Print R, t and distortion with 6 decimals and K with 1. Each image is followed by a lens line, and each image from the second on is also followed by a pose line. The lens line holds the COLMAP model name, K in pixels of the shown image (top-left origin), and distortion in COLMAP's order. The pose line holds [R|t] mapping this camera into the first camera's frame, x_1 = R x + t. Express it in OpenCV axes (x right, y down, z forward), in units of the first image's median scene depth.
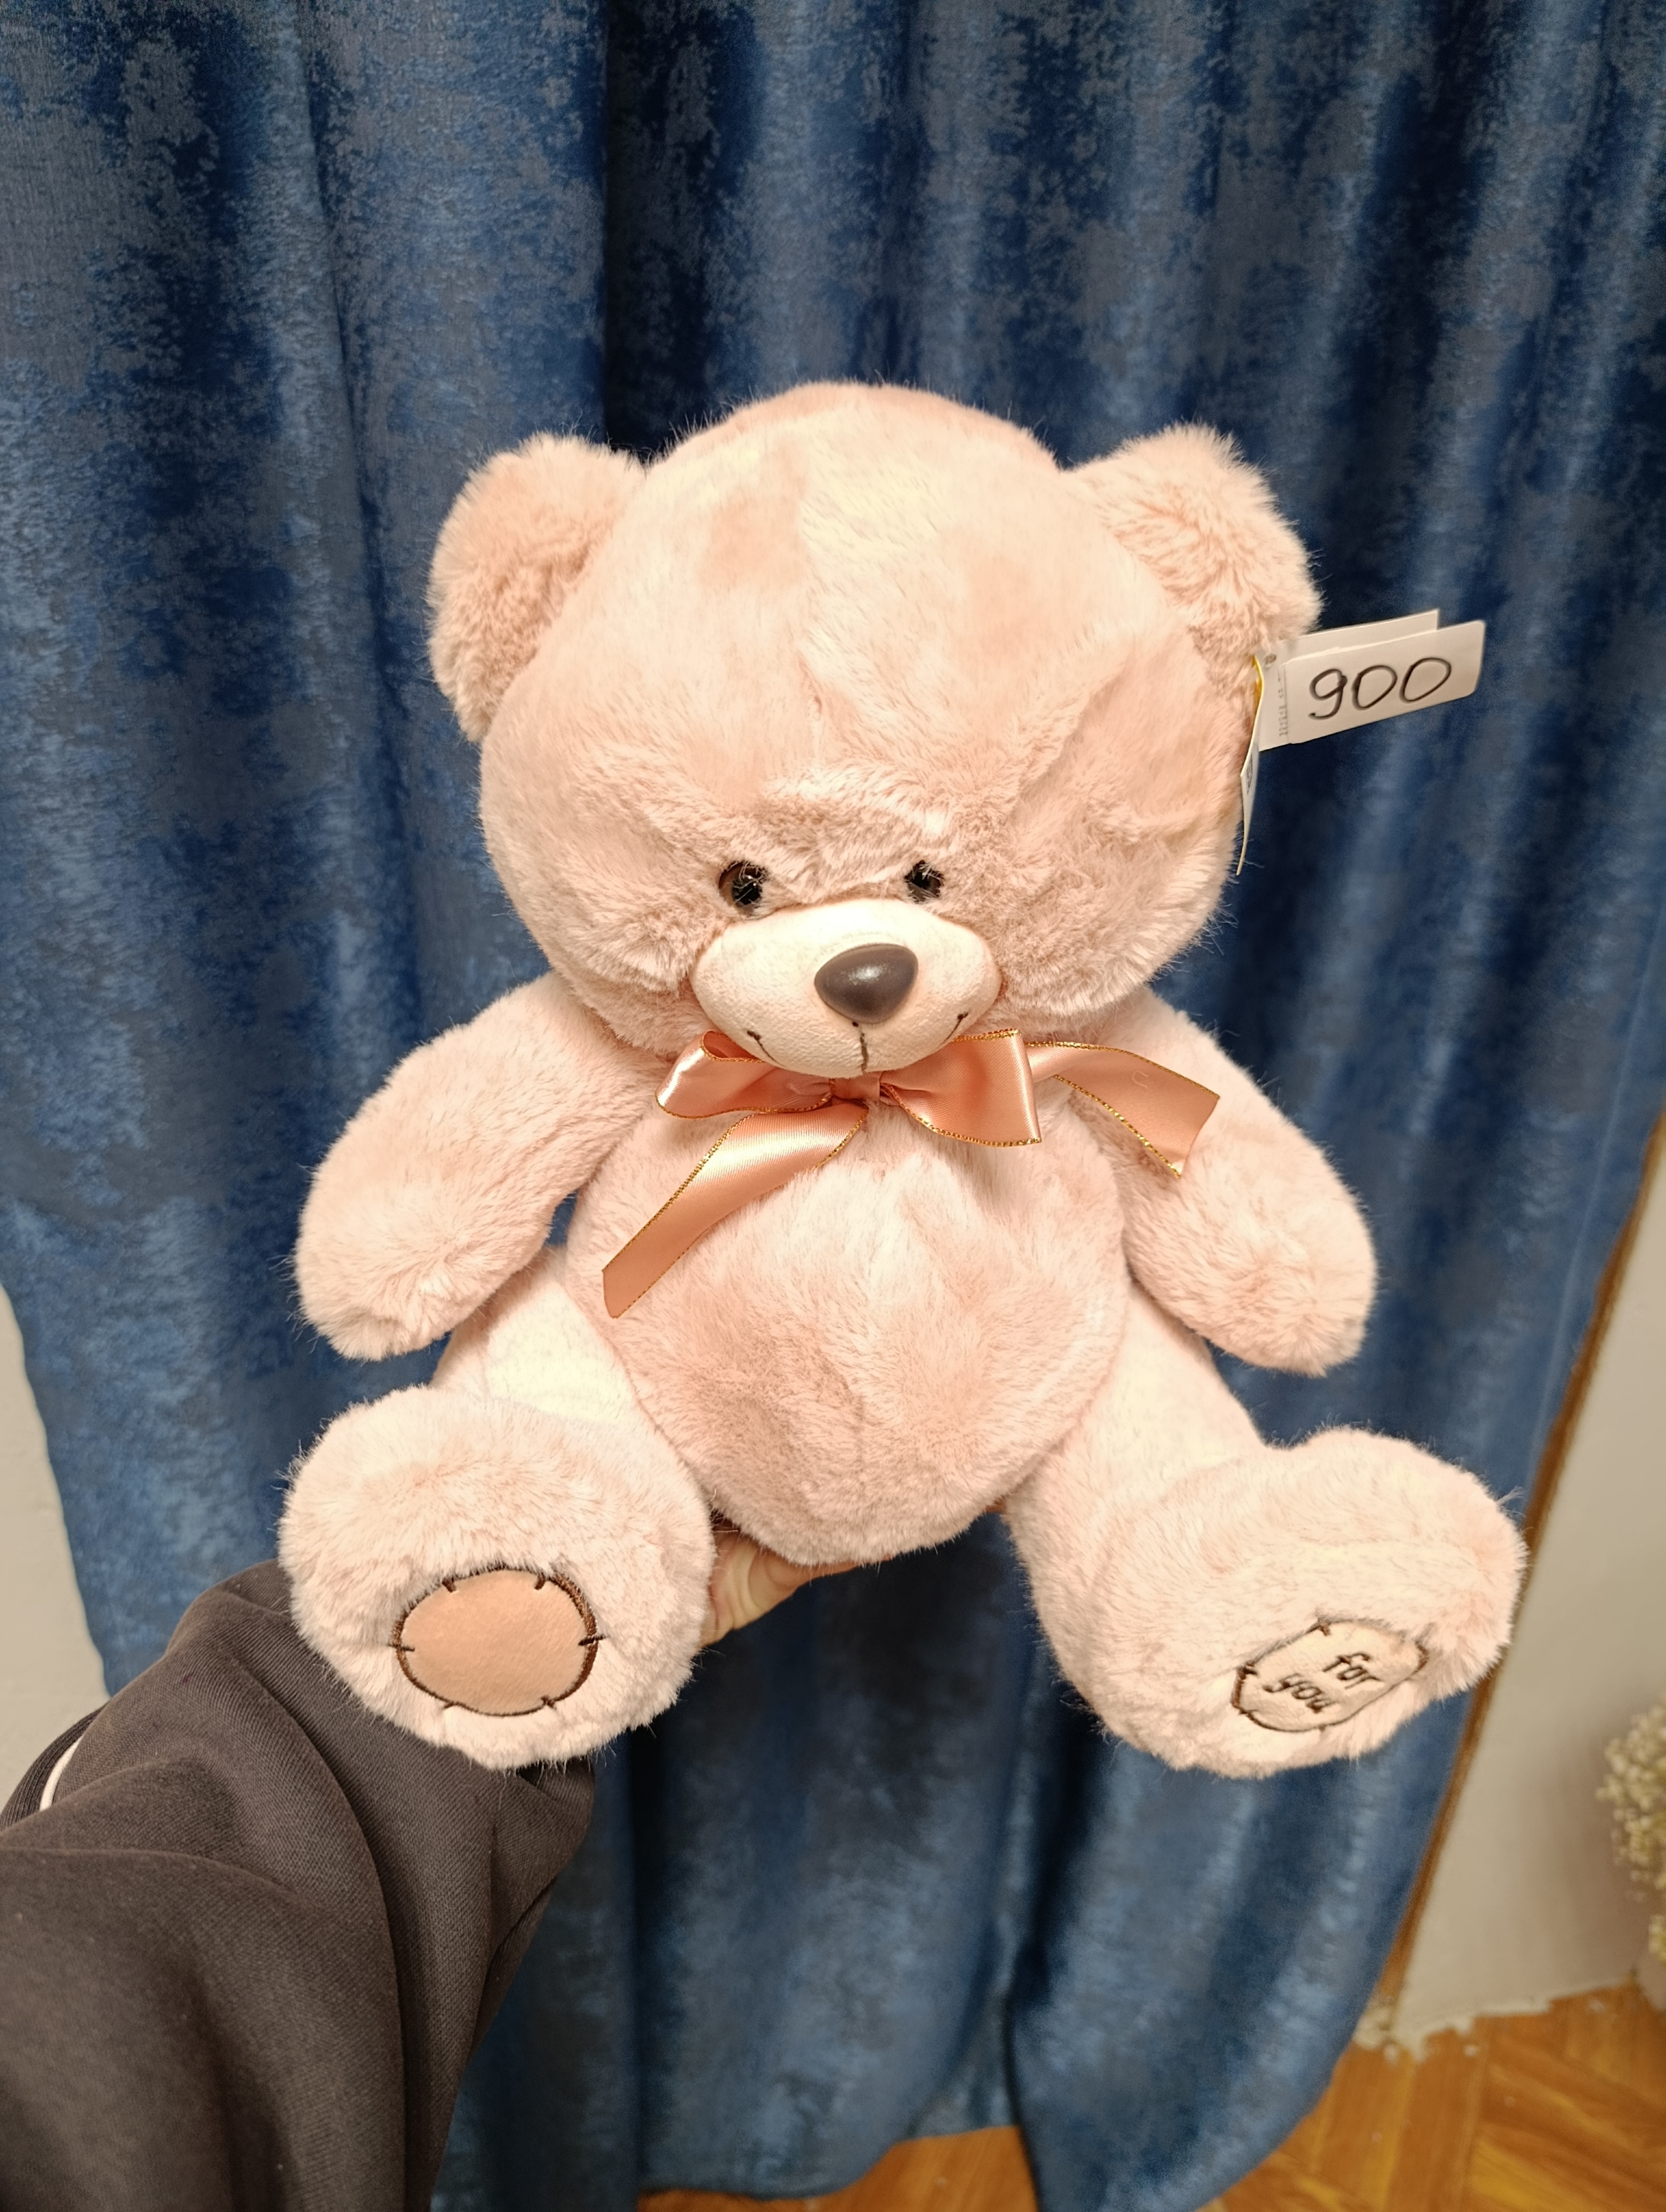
lens RADIAL K [[1570.0, 0, 833.0], [0, 1570.0, 1106.0], [0, 0, 1]] dist [-0.049732, 0.007768]
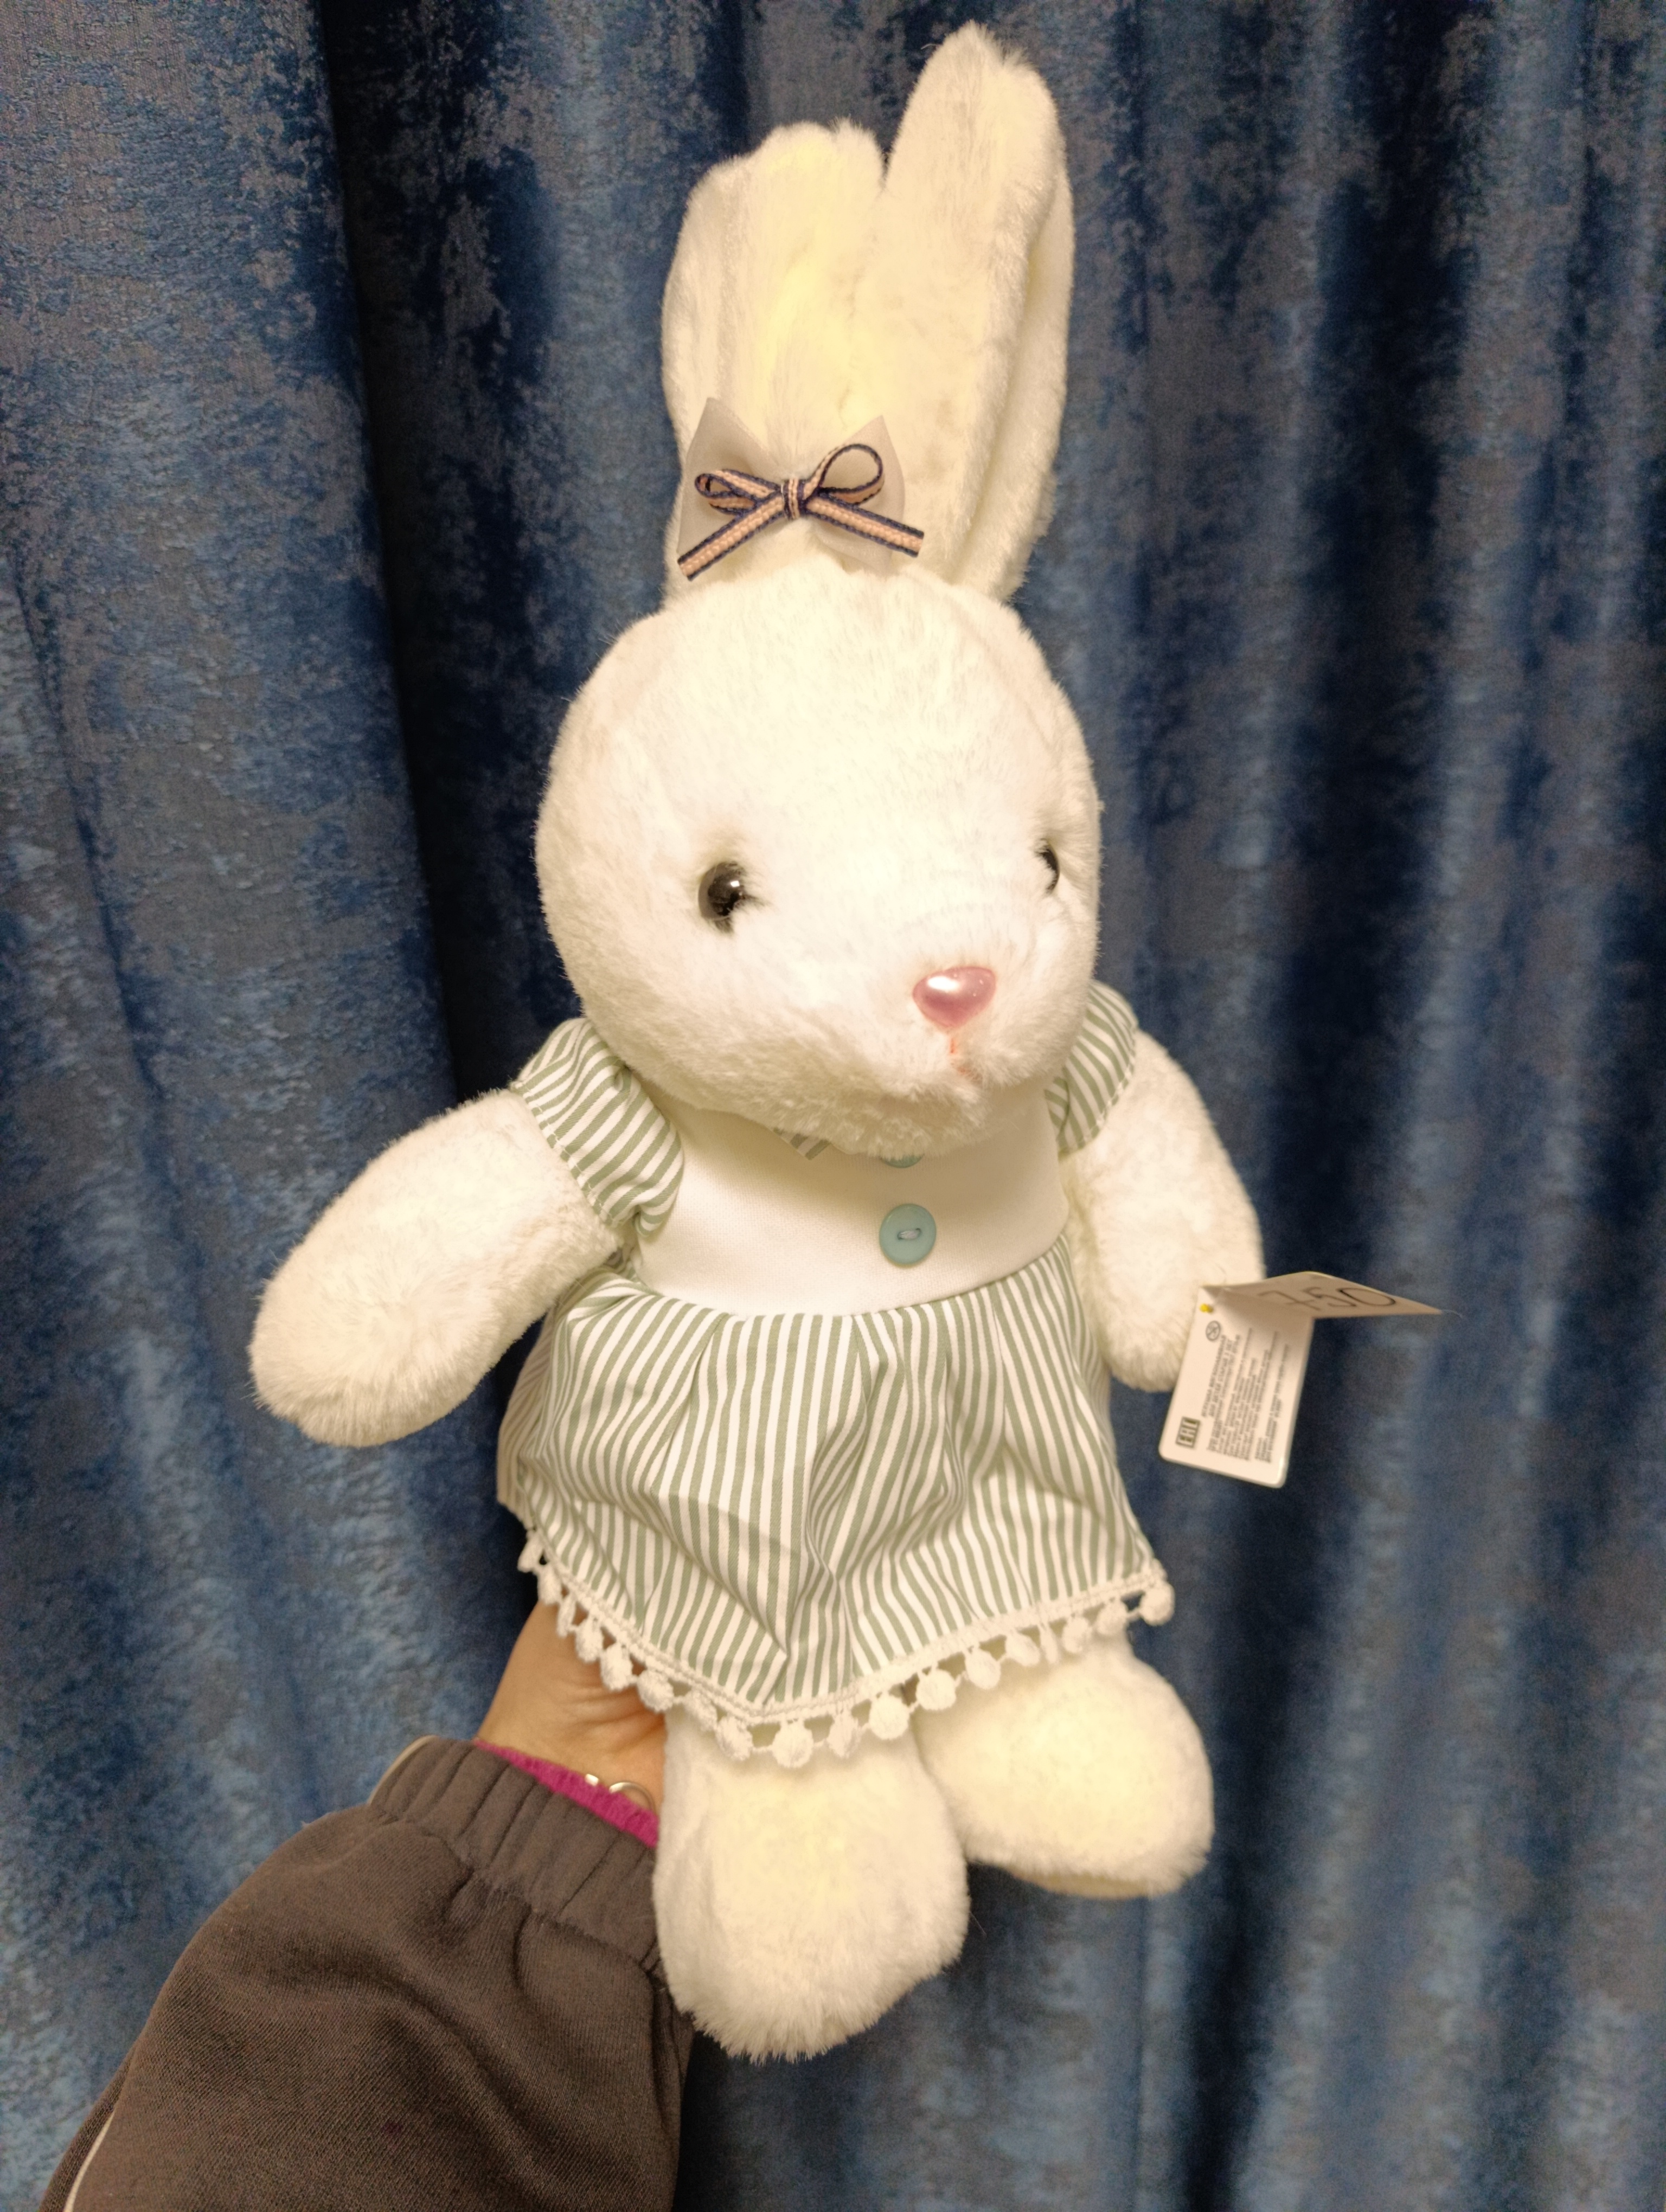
lens RADIAL K [[1604.5, 0, 849.2], [0, 1604.5, 1102.0], [0, 0, 1]] dist [-0.088401, 0.054942]
pose [[0.992819, -0.114655, 0.034140, 0.021610], [0.118286, 0.983495, -0.136919, -0.106267], [-0.017878, 0.139974, 0.989994, 0.255416]]
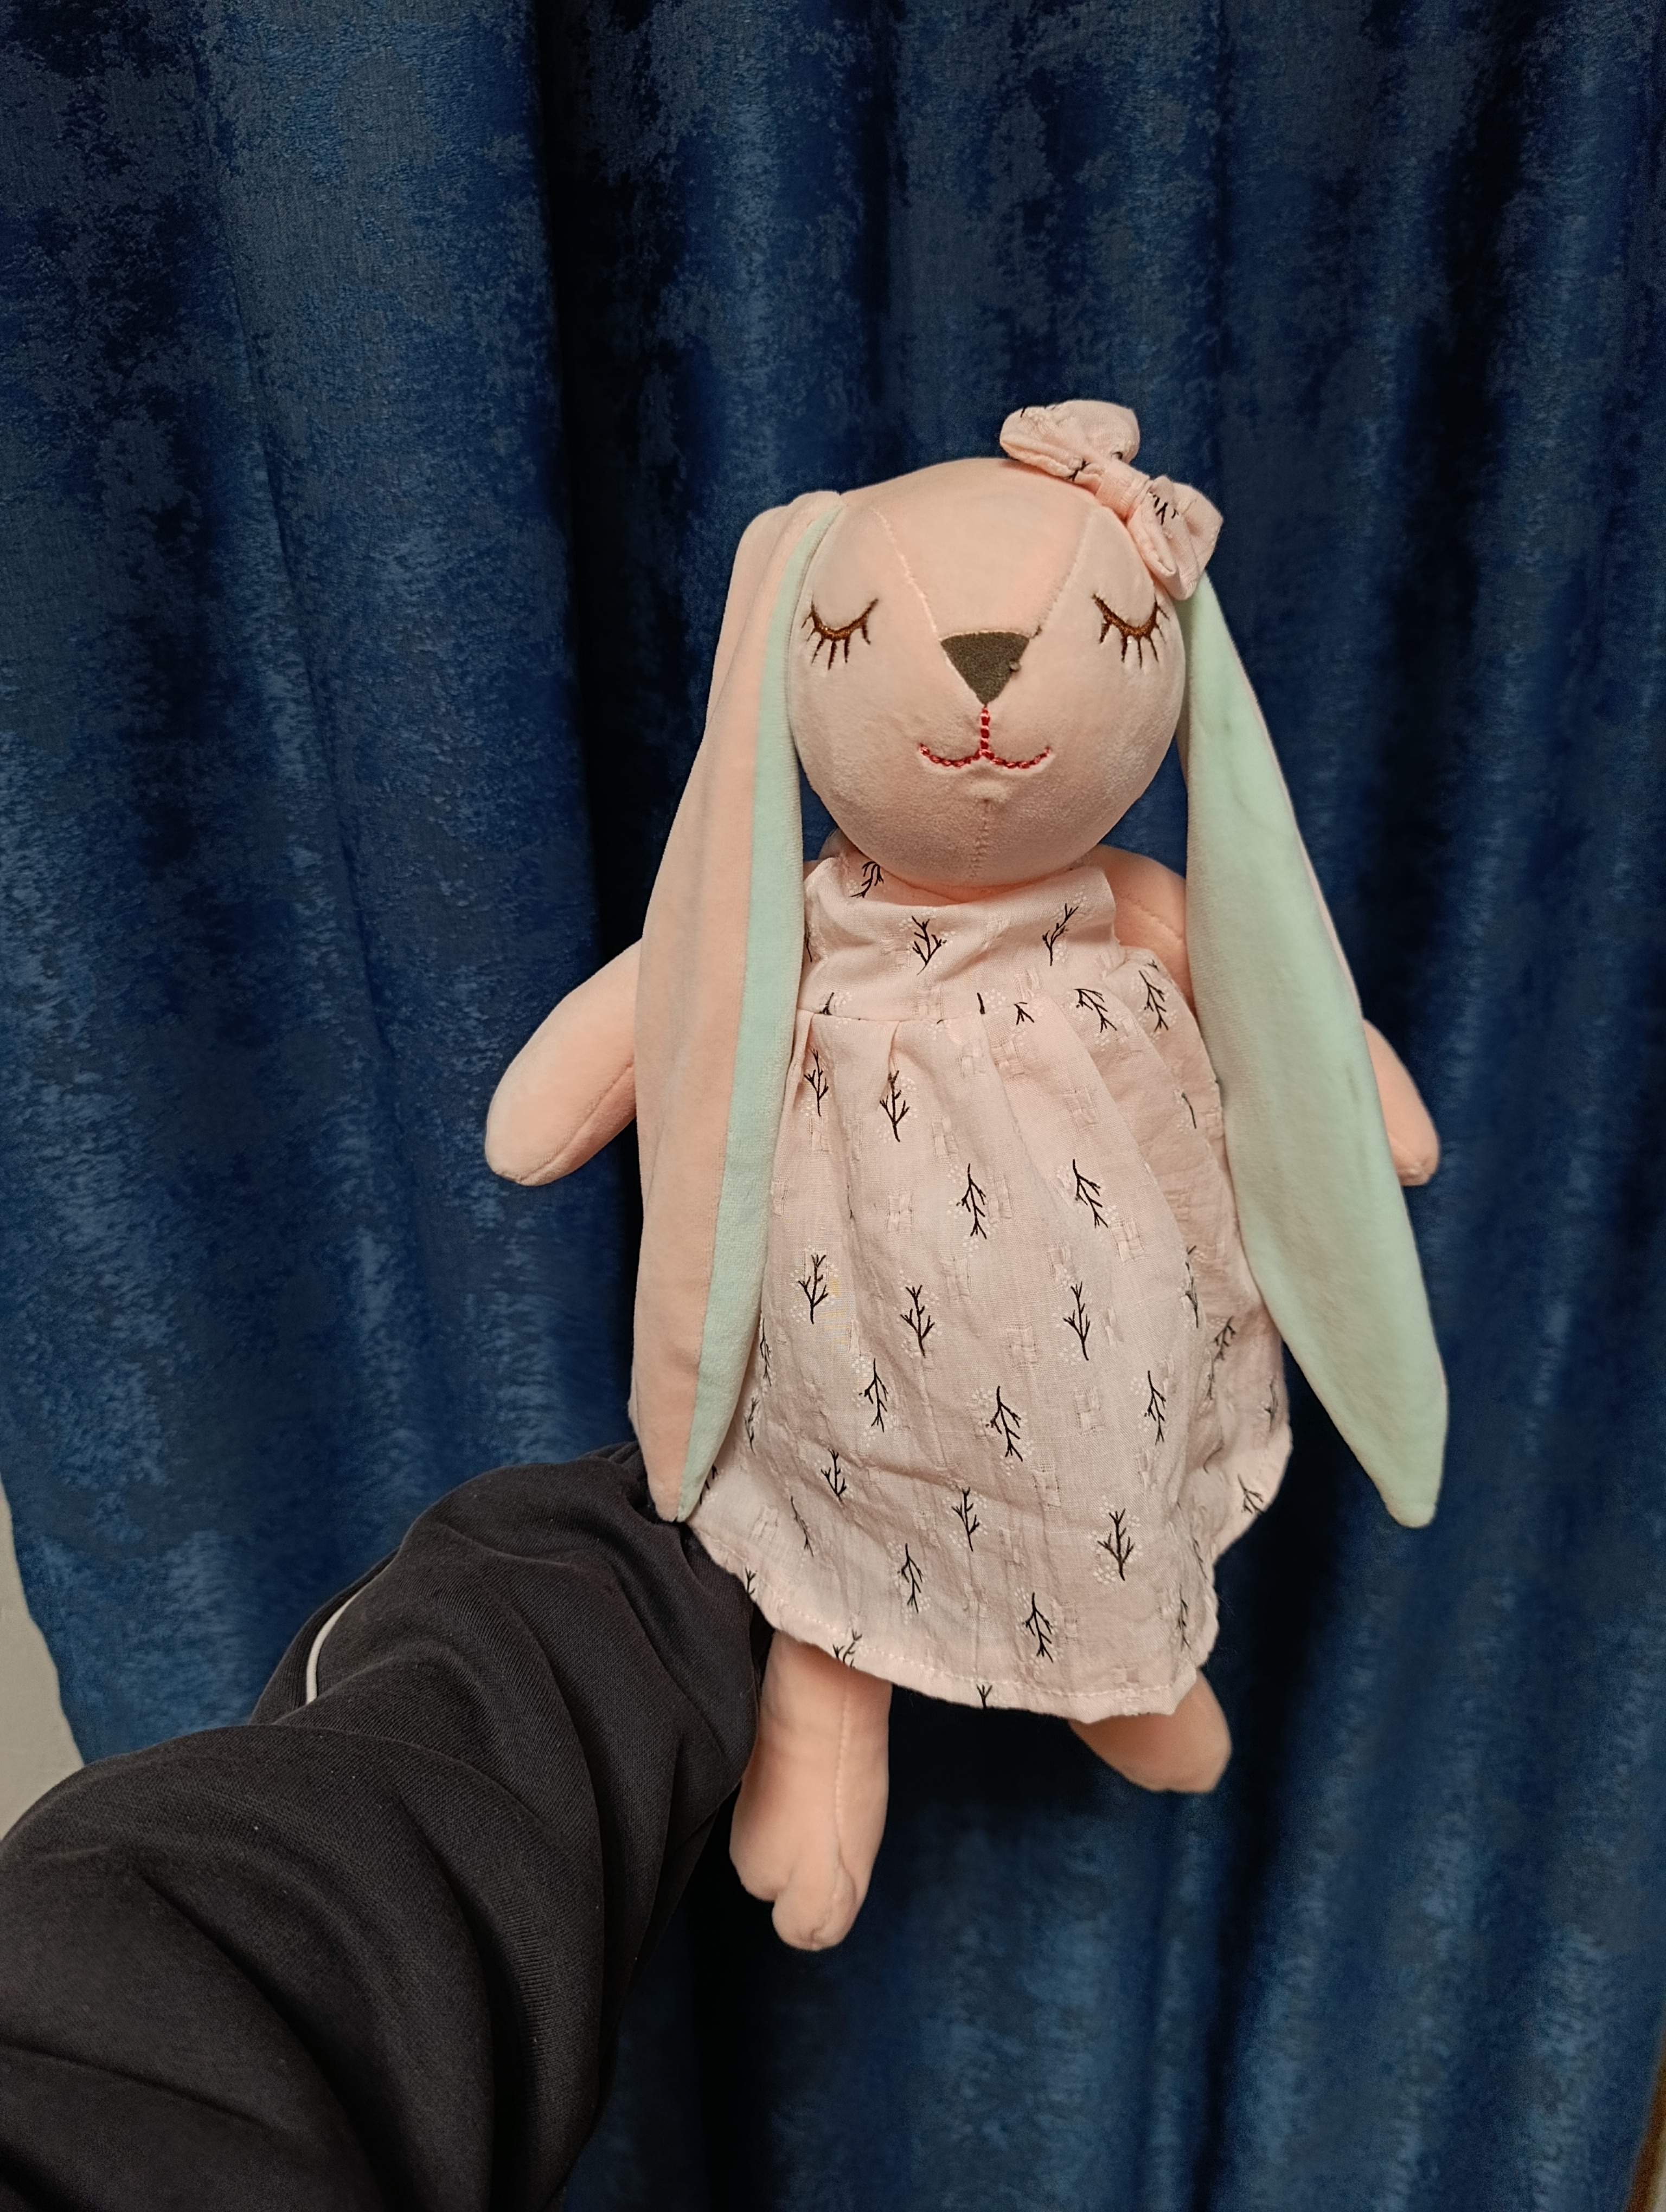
lens RADIAL K [[1570.0, 0, 833.0], [0, 1570.0, 1106.0], [0, 0, 1]] dist [-0.049732, 0.007768]
pose [[0.994156, -0.043472, -0.098813, 0.091453], [0.032588, 0.993484, -0.109214, -0.102904], [0.102916, 0.105356, 0.989095, 0.070387]]
